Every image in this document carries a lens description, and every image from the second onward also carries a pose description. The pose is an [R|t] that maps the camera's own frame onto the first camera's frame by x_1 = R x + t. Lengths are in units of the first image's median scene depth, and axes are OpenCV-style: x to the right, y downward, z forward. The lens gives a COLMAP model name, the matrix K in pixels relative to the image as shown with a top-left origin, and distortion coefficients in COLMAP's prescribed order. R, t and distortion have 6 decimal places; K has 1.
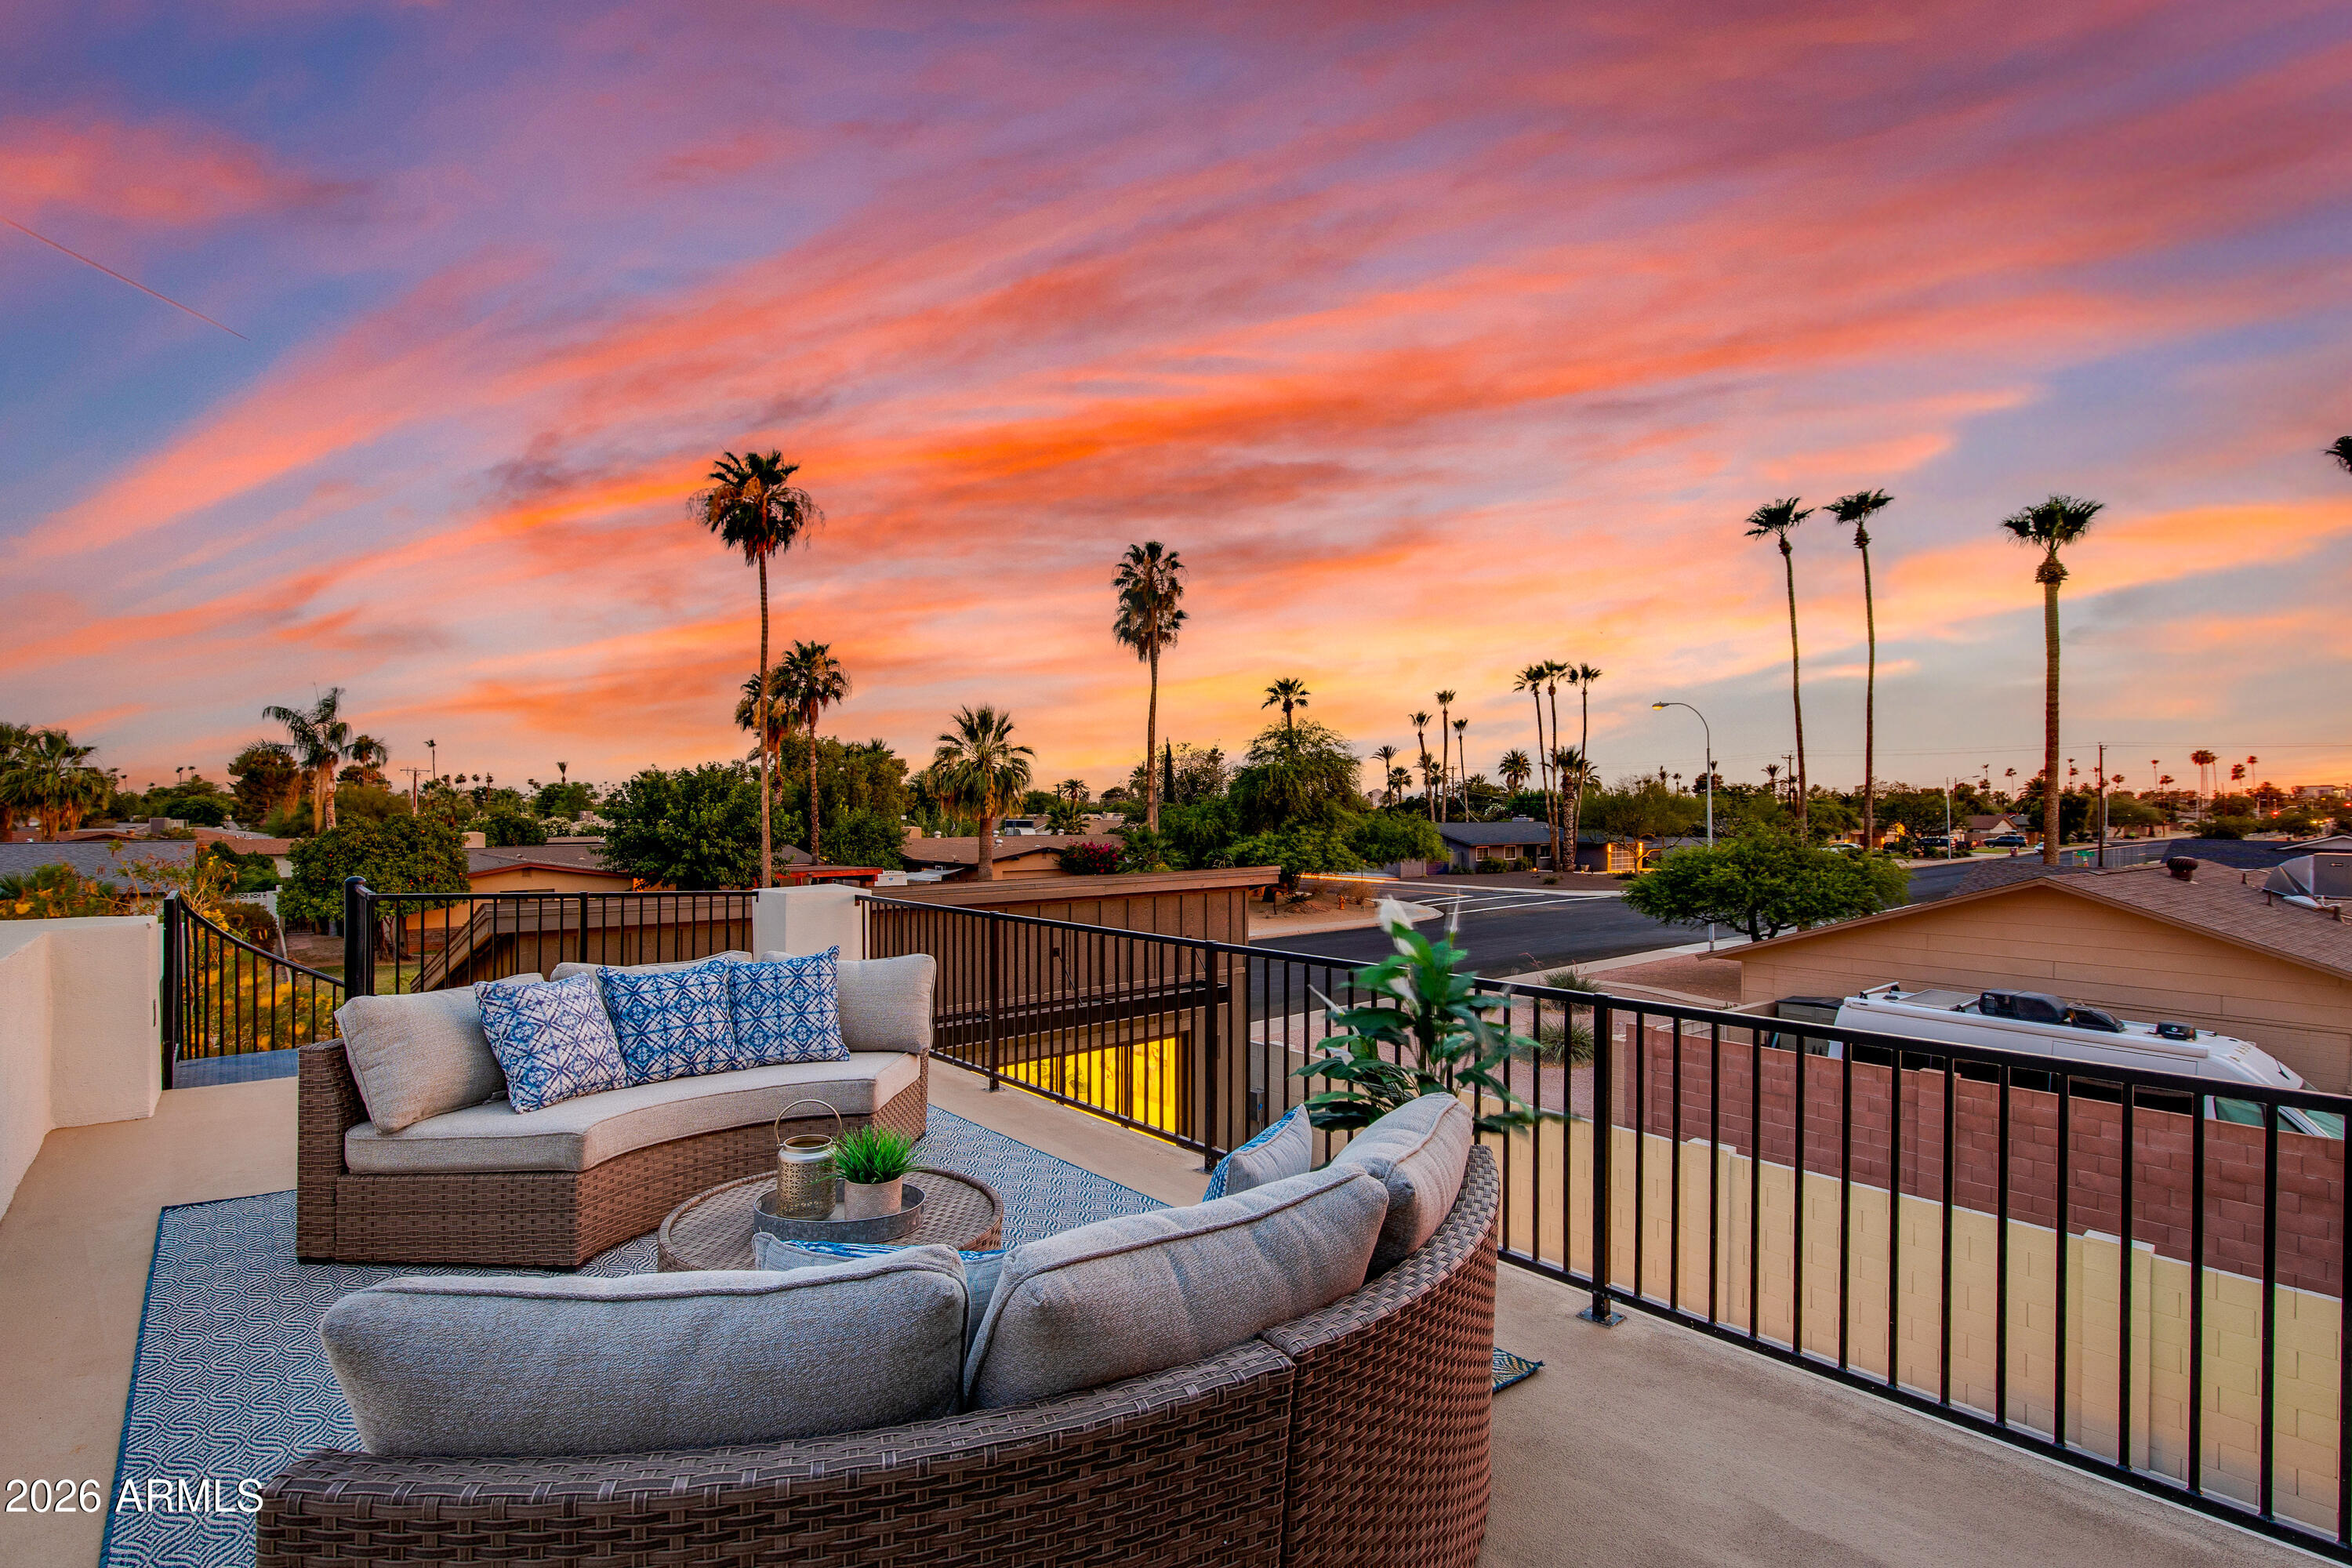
lens RADIAL K [[1085.6, 0, 1178.0], [0, 1085.6, 829.8], [0, 0, 1]] dist [-0.000312, -0.000007]
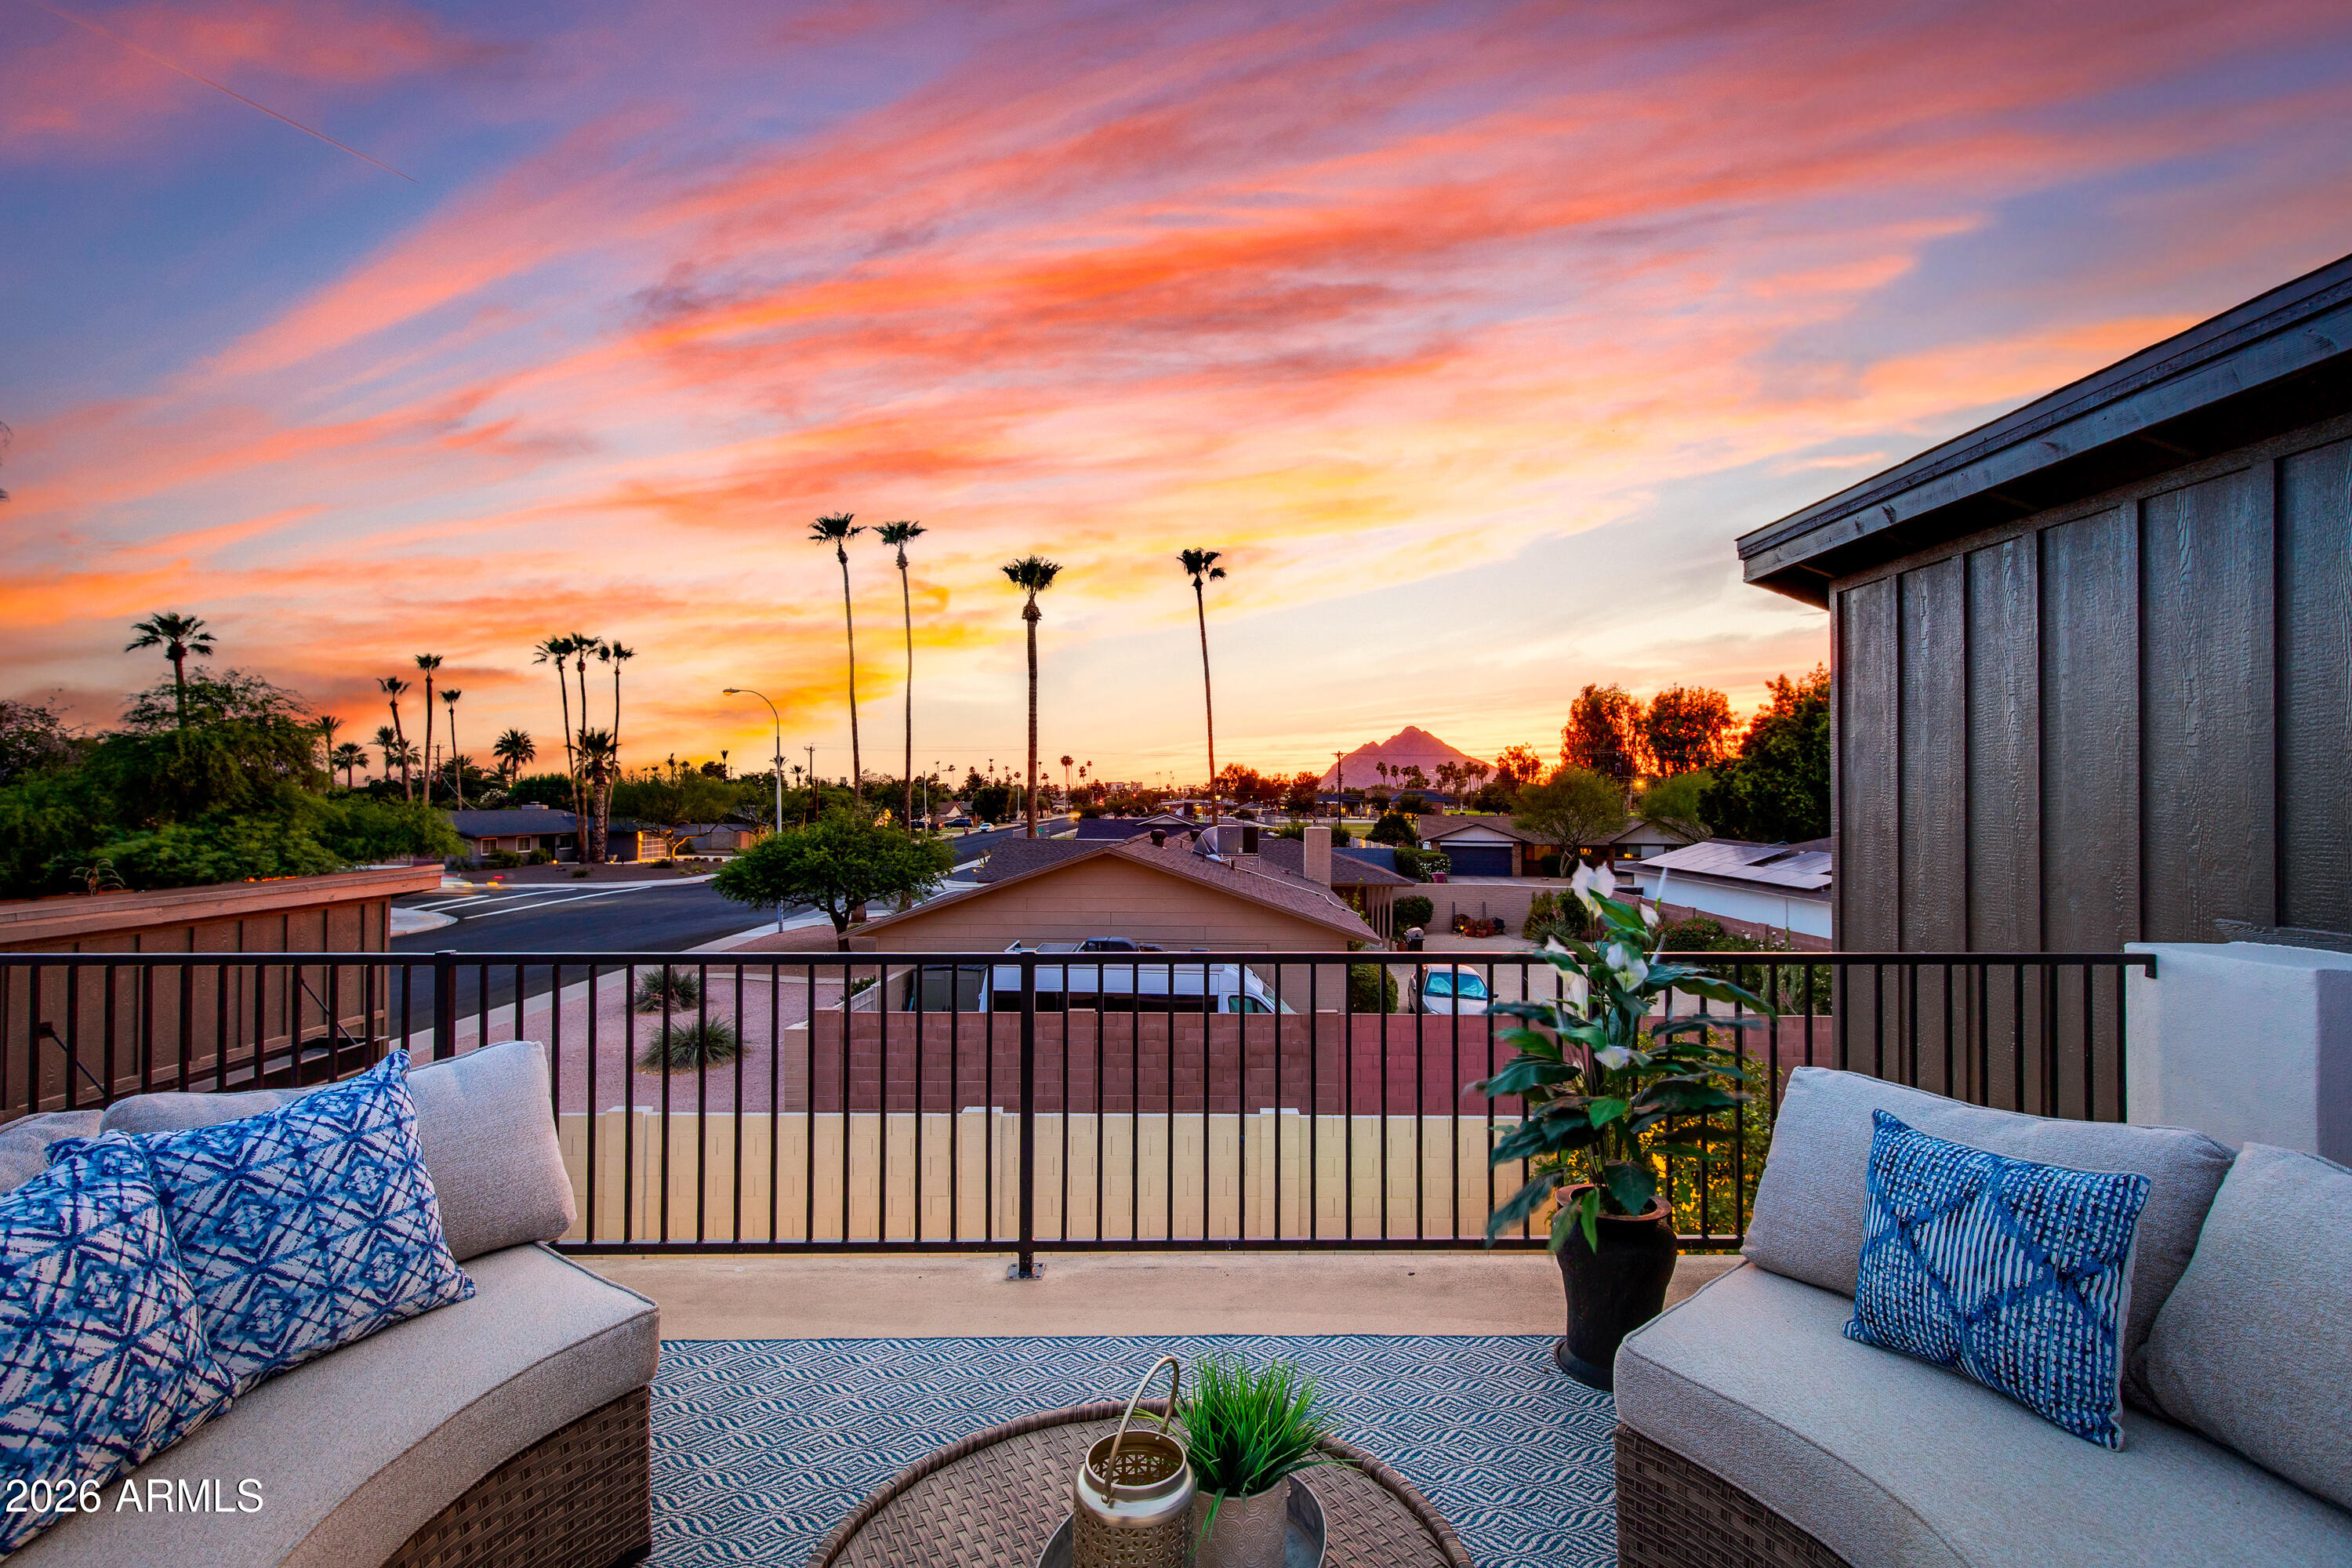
lens RADIAL K [[1065.4, 0, 1196.8], [0, 1065.4, 791.1], [0, 0, 1]] dist [0.000160, -0.000481]
pose [[0.629657, 0.007904, 0.776833, -0.037408], [0.011215, 0.999752, -0.019263, 0.000849], [-0.776792, 0.020841, 0.629412, 0.037956]]
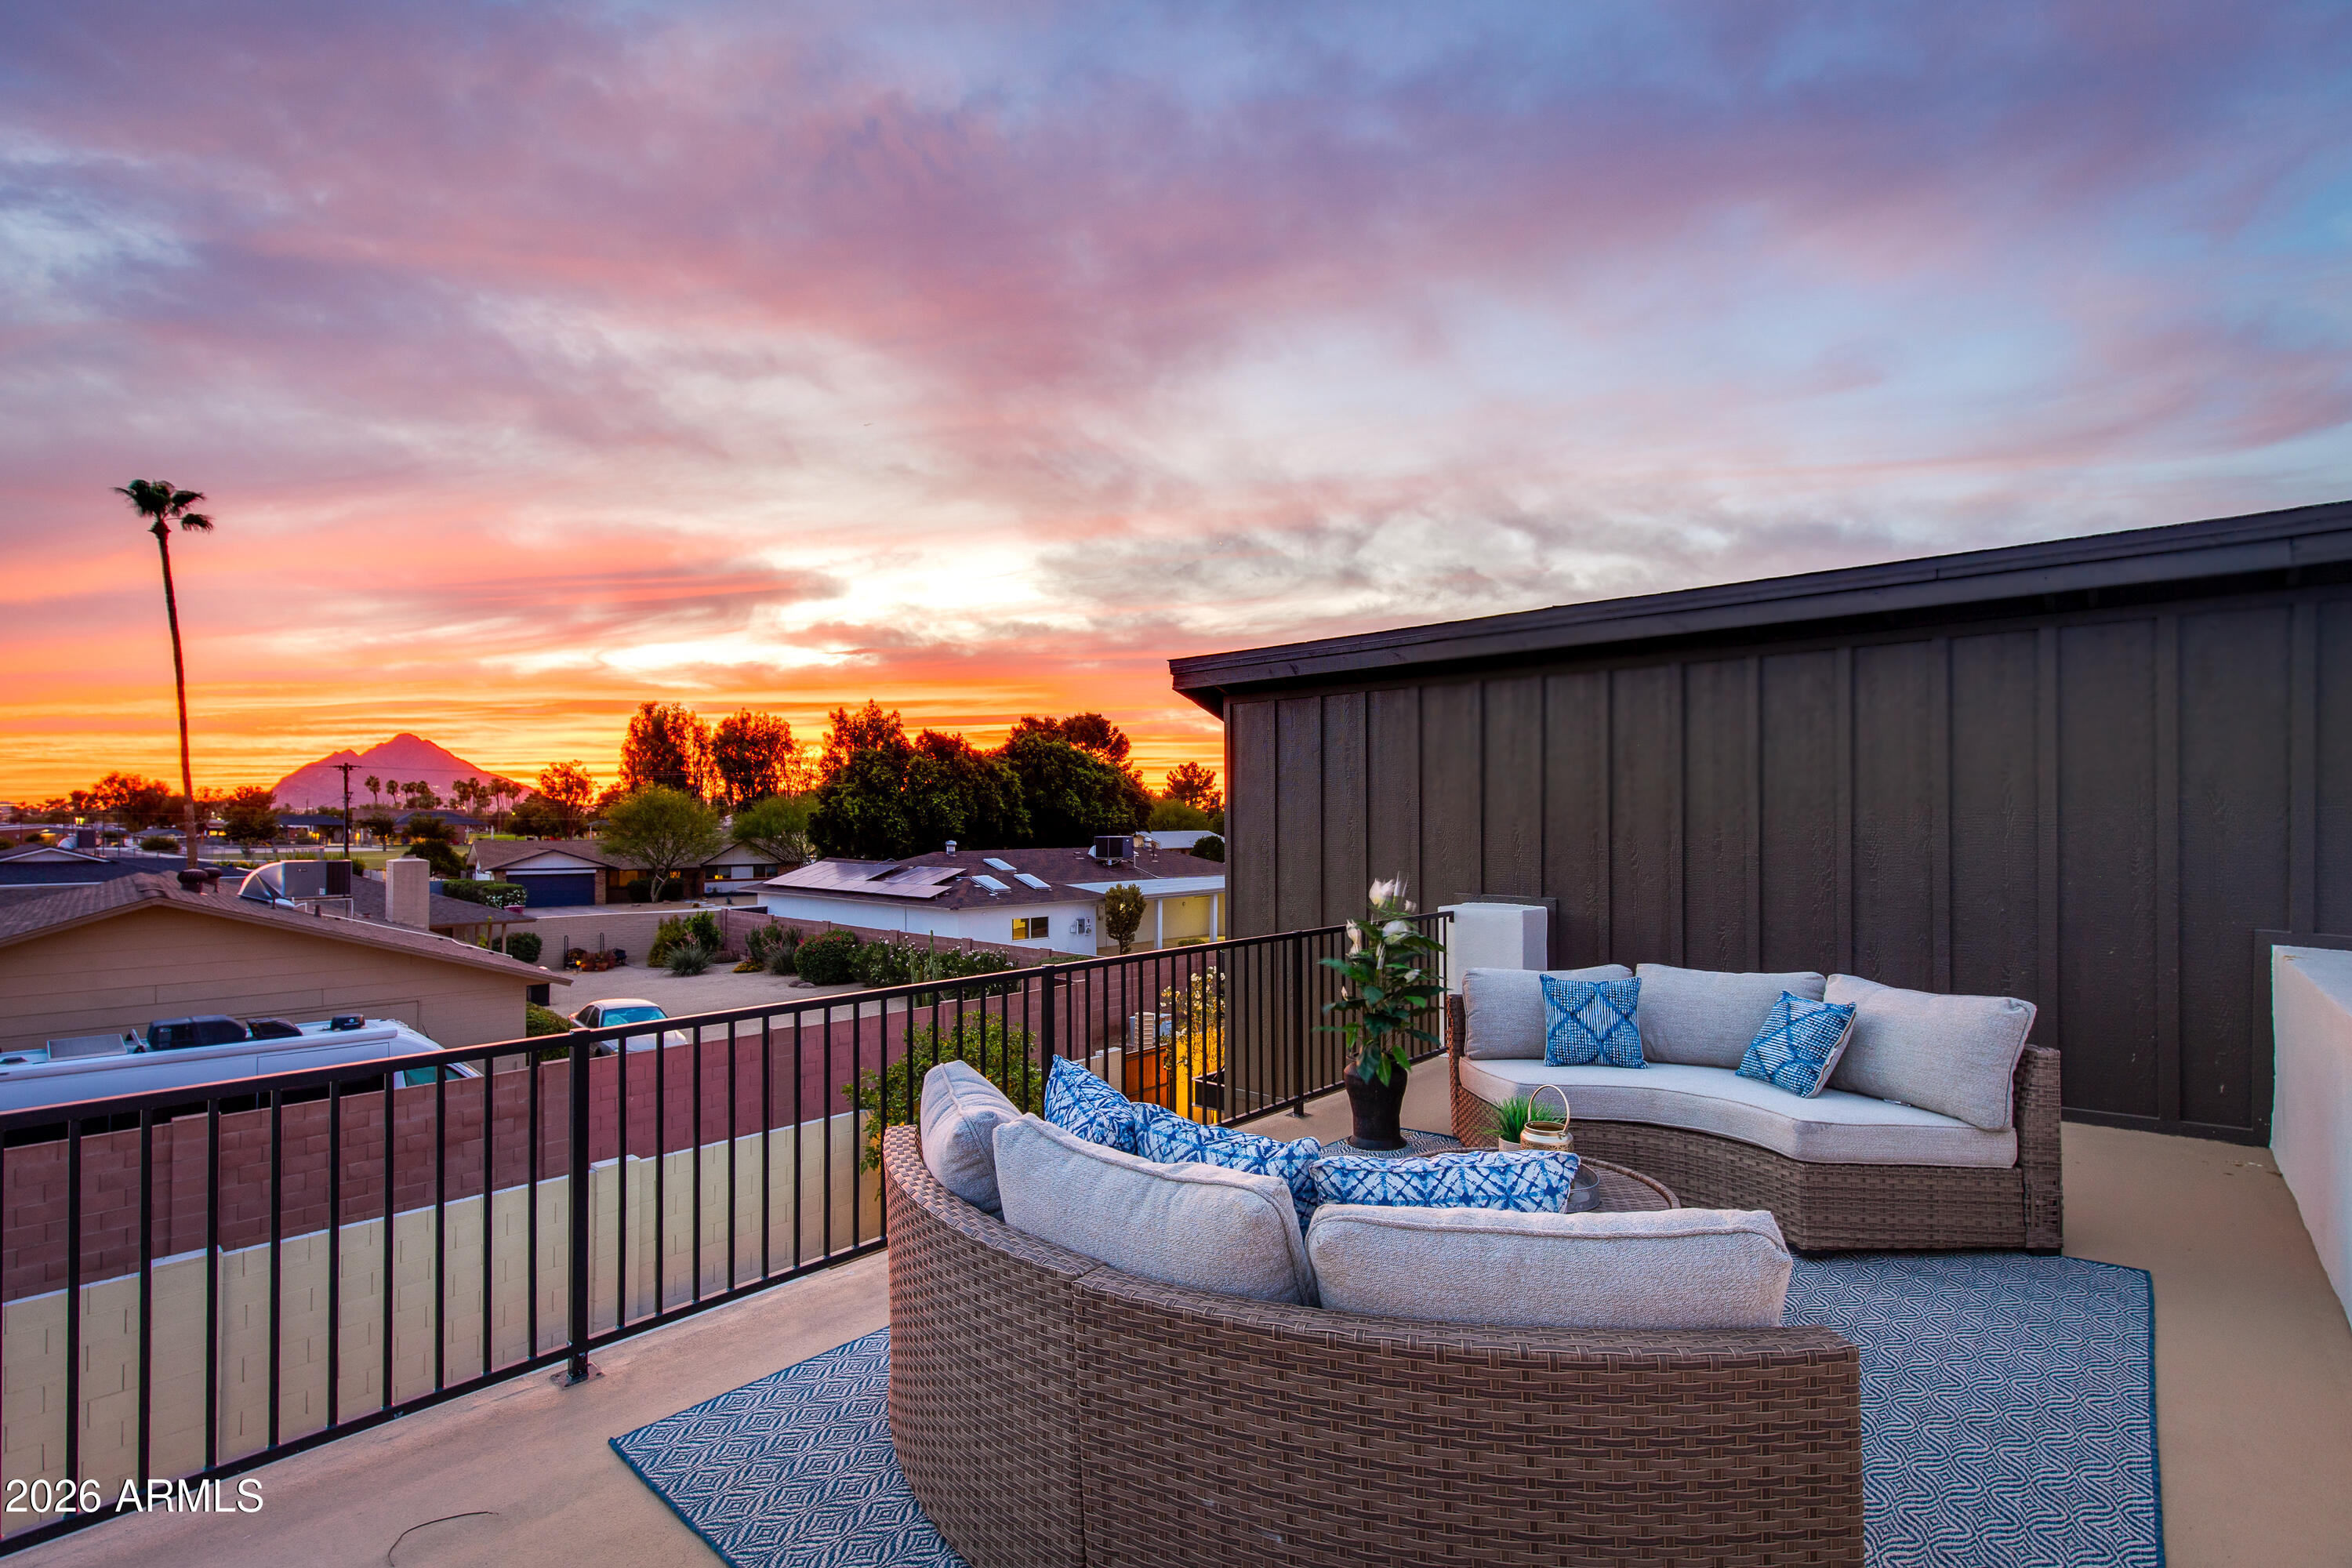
lens RADIAL K [[1070.3, 0, 1142.9], [0, 1070.3, 815.8], [0, 0, 1]] dist [0.016074, -0.000027]
pose [[-0.119490, 0.004420, 0.992826, -0.083597], [0.020072, 0.999796, -0.002035, -0.002665], [-0.992633, 0.019685, -0.119554, 0.091799]]
